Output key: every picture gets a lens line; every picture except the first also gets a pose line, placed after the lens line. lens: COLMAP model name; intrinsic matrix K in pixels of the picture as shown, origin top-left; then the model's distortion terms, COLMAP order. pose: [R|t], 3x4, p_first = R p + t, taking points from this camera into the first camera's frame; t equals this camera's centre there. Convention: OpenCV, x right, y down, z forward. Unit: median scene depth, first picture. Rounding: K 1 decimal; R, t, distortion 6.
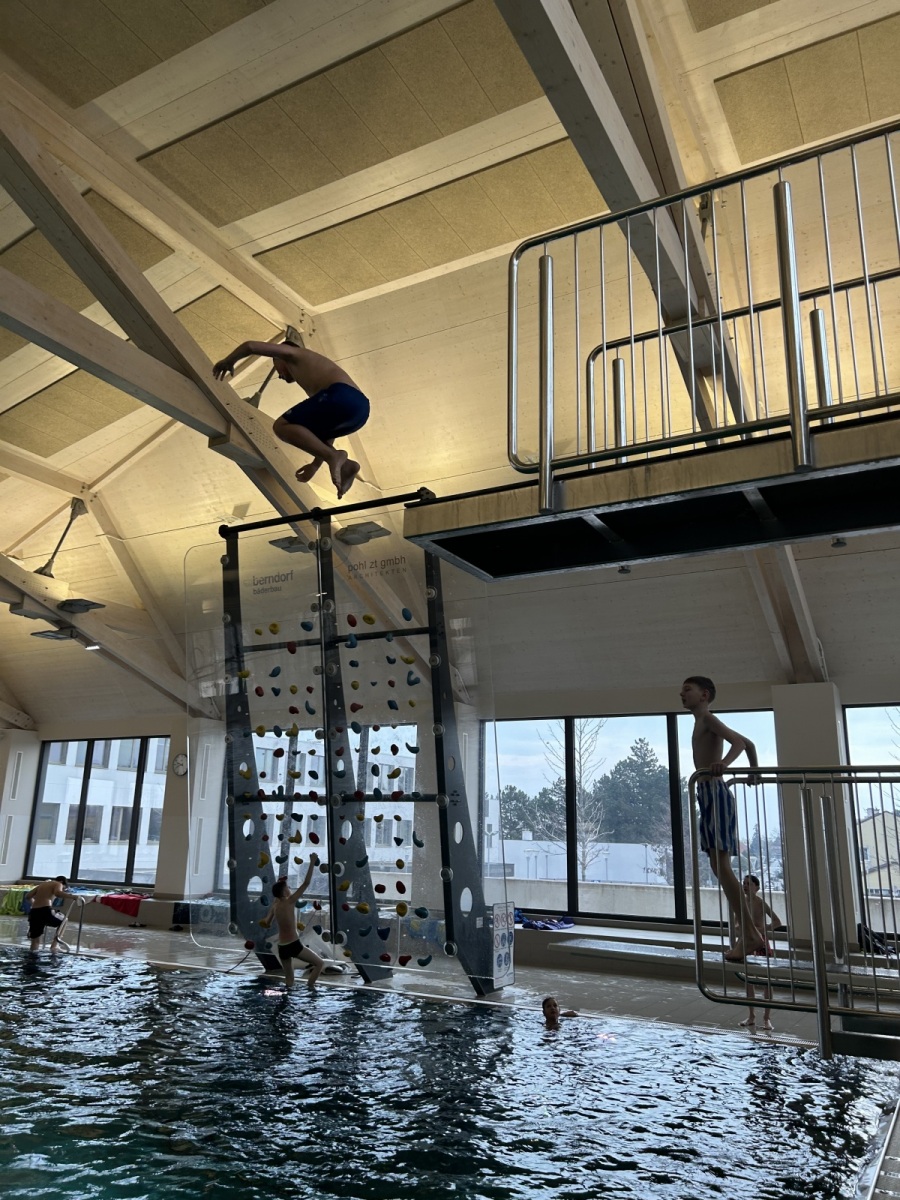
lens RADIAL K [[901.5, 0, 444.4], [0, 901.5, 578.3], [0, 0, 1]] dist [0.051778, -0.065846]
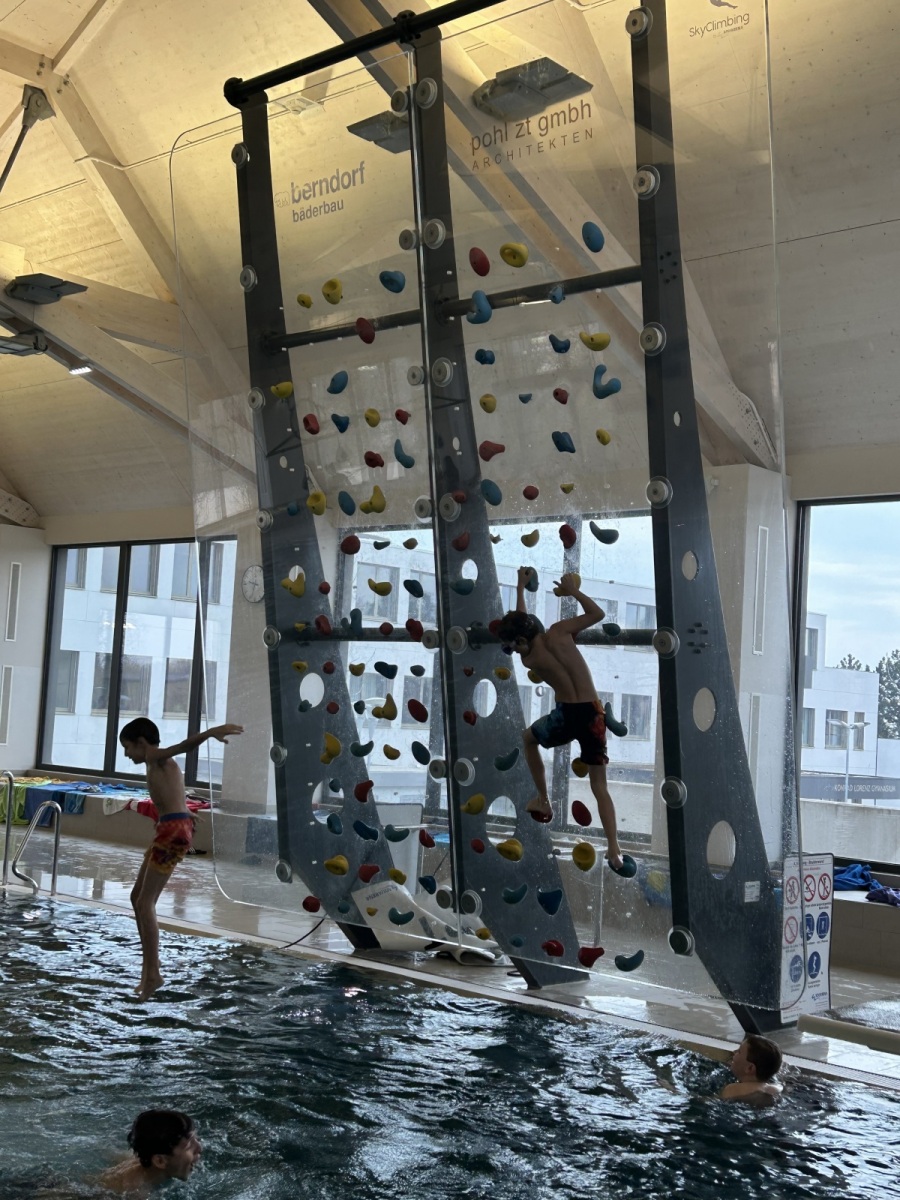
lens RADIAL K [[1489.6, 0, 450.3], [0, 1489.6, 620.9], [0, 0, 1]] dist [0.028225, 0.000000]
pose [[0.973815, 0.017073, -0.226698, 0.051792], [0.029899, 0.978896, 0.202158, 0.064836], [0.225366, -0.203643, 0.952754, 0.209204]]
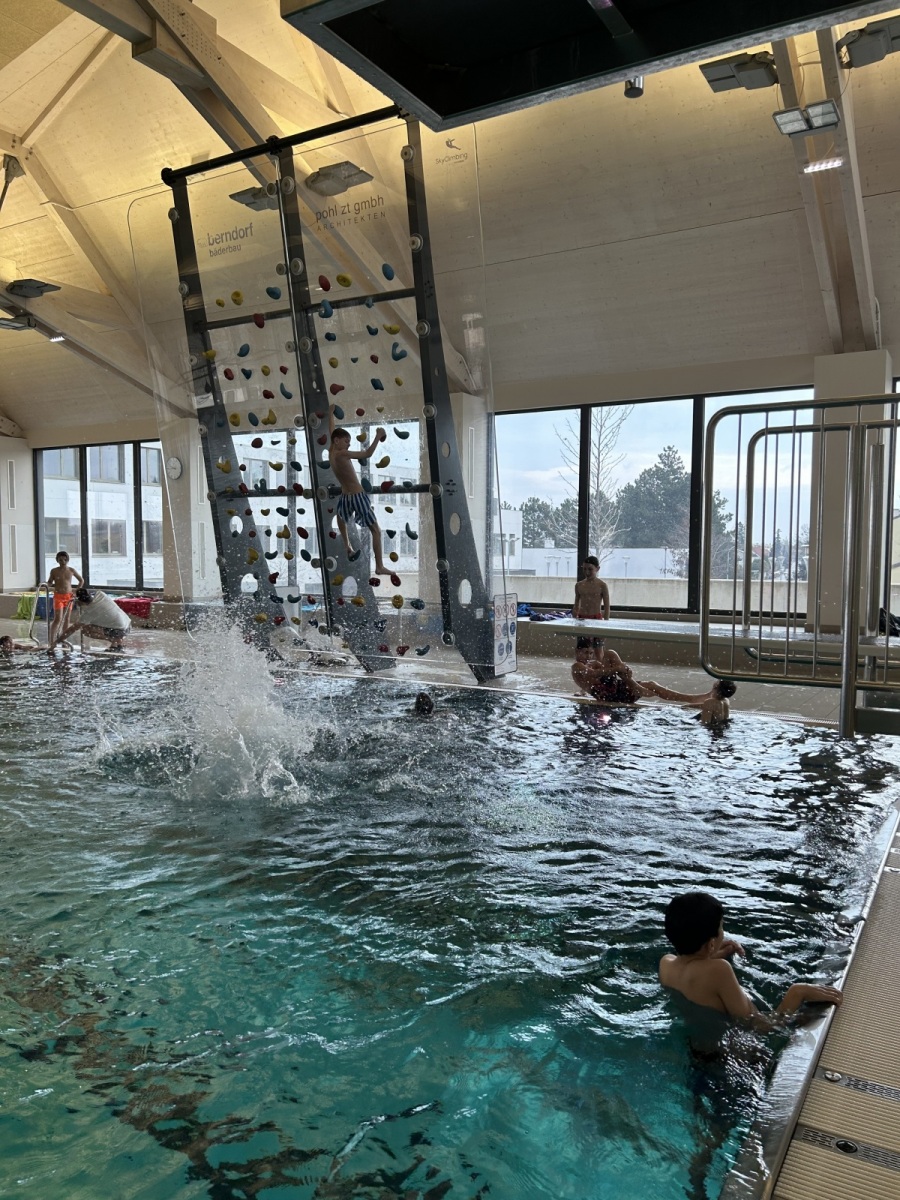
lens RADIAL K [[901.5, 0, 454.8], [0, 901.5, 609.7], [0, 0, 1]] dist [0.051778, -0.065846]
pose [[0.999614, -0.017685, -0.021420, 0.028097], [0.023878, 0.941088, 0.337319, 0.045546], [0.014192, -0.337700, 0.941147, 0.088758]]
